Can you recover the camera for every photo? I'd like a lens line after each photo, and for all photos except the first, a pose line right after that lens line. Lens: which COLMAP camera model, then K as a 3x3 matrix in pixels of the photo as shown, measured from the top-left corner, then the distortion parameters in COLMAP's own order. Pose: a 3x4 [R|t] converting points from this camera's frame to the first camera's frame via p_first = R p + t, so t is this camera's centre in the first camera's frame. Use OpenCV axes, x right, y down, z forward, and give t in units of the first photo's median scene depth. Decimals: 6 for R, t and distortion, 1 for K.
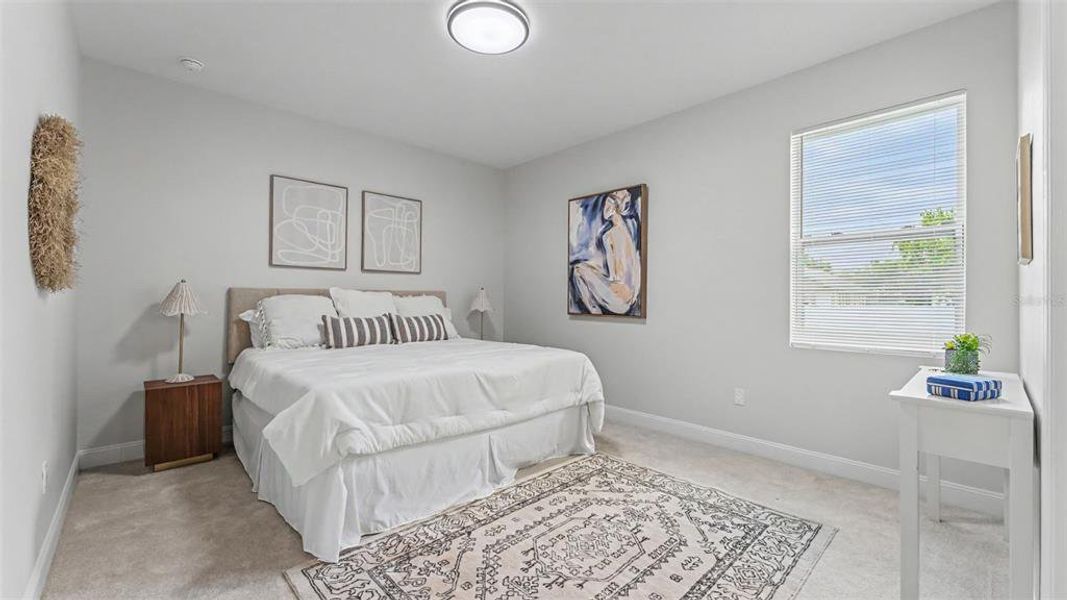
lens RADIAL K [[426.7, 0, 531.8], [0, 426.7, 296.5], [0, 0, 1]] dist [0.000821, -0.000118]
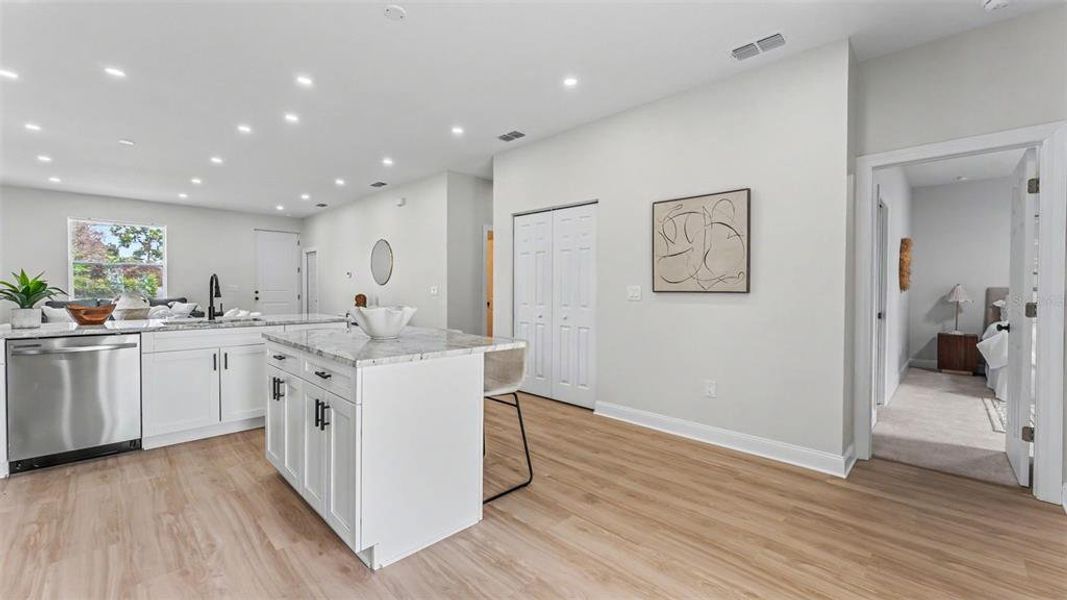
lens RADIAL K [[426.7, 0, 531.8], [0, 426.7, 296.5], [0, 0, 1]] dist [0.000821, -0.000118]
pose [[0.036950, 0.011628, -0.999249, 1.127257], [0.002001, 0.999929, 0.011710, -0.008793], [0.999315, -0.002432, 0.036924, -1.088446]]
